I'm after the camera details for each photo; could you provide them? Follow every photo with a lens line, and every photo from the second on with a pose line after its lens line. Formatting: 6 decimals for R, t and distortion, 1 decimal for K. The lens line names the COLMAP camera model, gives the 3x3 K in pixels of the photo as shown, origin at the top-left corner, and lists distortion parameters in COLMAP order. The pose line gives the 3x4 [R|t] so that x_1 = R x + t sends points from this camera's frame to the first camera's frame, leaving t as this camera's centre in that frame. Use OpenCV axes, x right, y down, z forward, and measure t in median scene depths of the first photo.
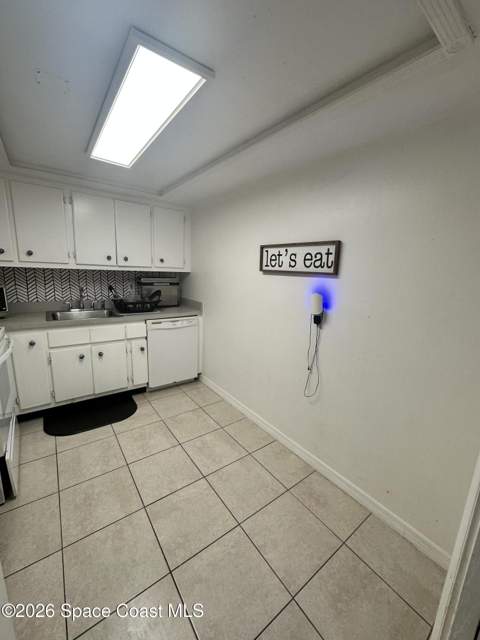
lens RADIAL K [[255.5, 0, 245.7], [0, 255.5, 321.1], [0, 0, 1]] dist [-0.007410, 0.000876]
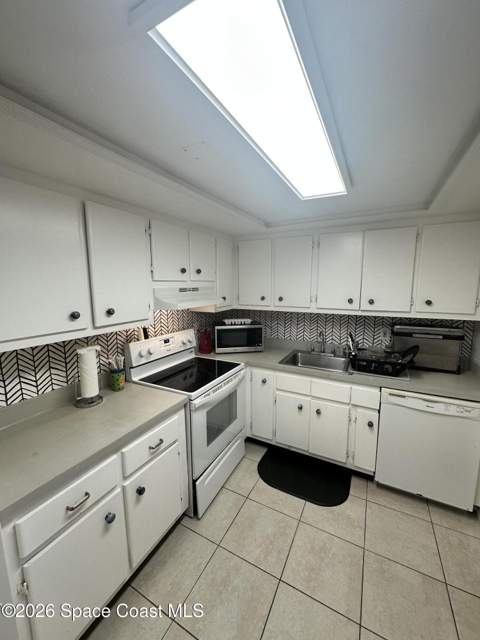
lens RADIAL K [[255.5, 0, 240.9], [0, 255.5, 319.5], [0, 0, 1]] dist [-0.007410, 0.000876]
pose [[0.413847, 0.076423, -0.907133, 0.082108], [-0.163980, 0.986429, 0.008293, -0.136428], [0.895456, 0.145320, 0.420762, 0.332037]]
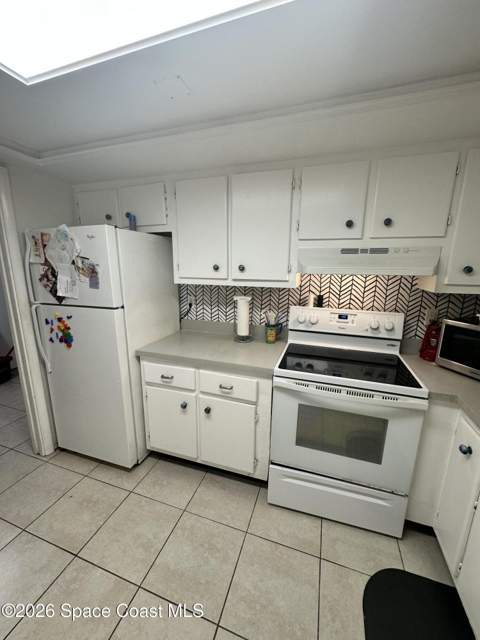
lens RADIAL K [[255.5, 0, 239.8], [0, 255.5, 320.7], [0, 0, 1]] dist [-0.007410, 0.000876]
pose [[-0.832986, 0.062391, -0.549766, -0.165283], [-0.163732, 0.921324, 0.352639, -0.207370], [0.528514, 0.383758, -0.757234, 0.858156]]
